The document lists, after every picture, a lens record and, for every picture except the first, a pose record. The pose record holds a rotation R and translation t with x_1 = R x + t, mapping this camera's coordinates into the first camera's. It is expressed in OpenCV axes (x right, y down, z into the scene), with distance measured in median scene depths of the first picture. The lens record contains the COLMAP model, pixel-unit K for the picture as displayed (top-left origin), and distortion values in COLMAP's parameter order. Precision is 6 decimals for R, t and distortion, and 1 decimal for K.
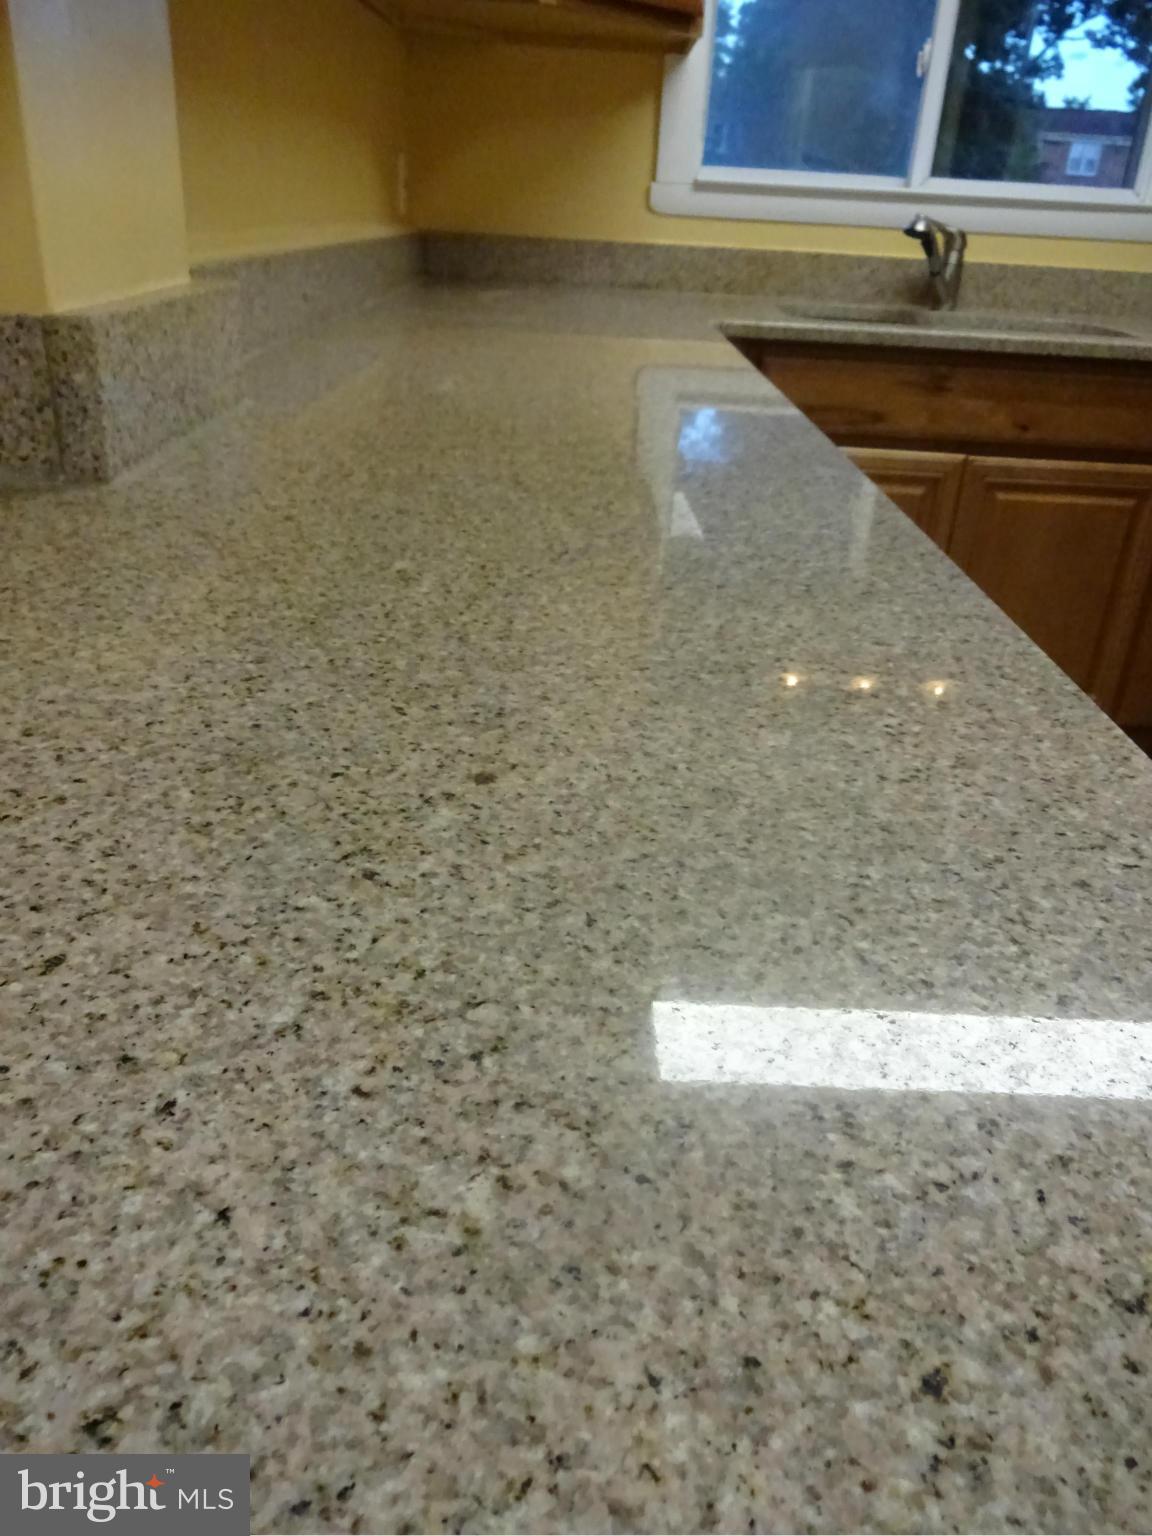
lens RADIAL K [[1134.2, 0, 576.0], [0, 1134.2, 768.0], [0, 0, 1]] dist [-0.004972, -0.001907]
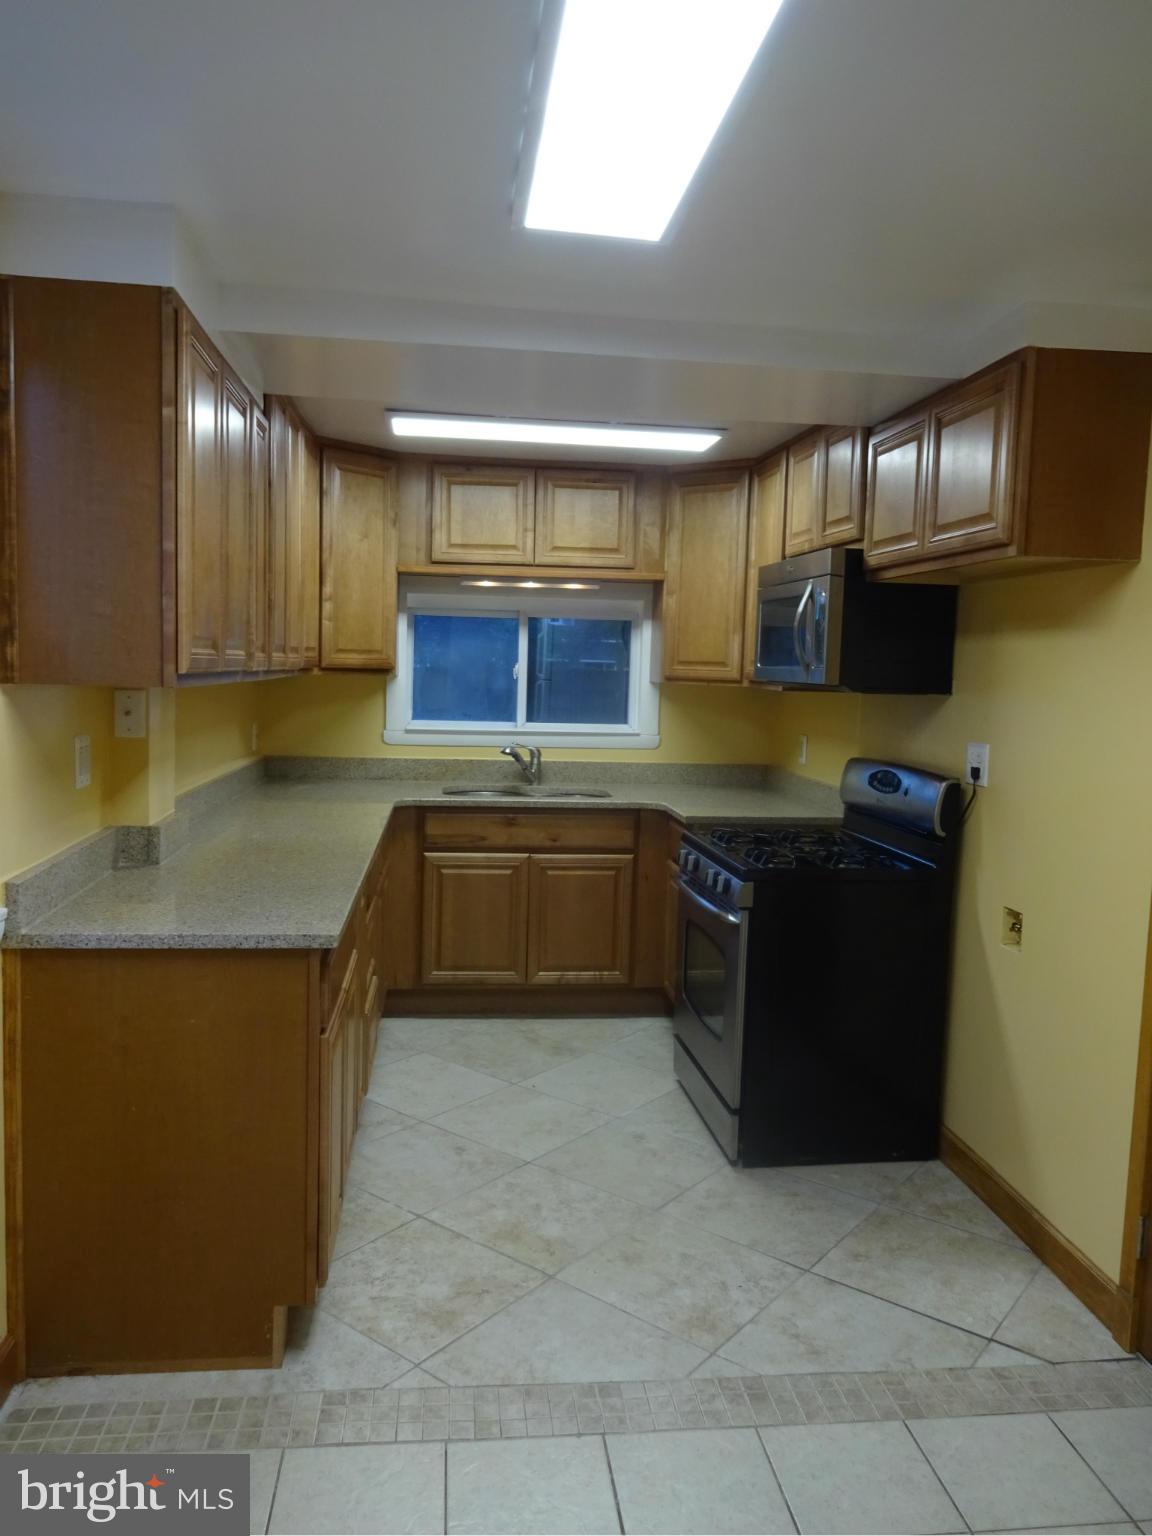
lens RADIAL K [[1134.2, 0, 576.0], [0, 1134.2, 768.0], [0, 0, 1]] dist [-0.004972, -0.001907]
pose [[0.993062, -0.034913, 0.112292, 0.180963], [0.072909, 0.932020, -0.354997, 0.283412], [-0.092265, 0.360721, 0.928099, -0.877574]]
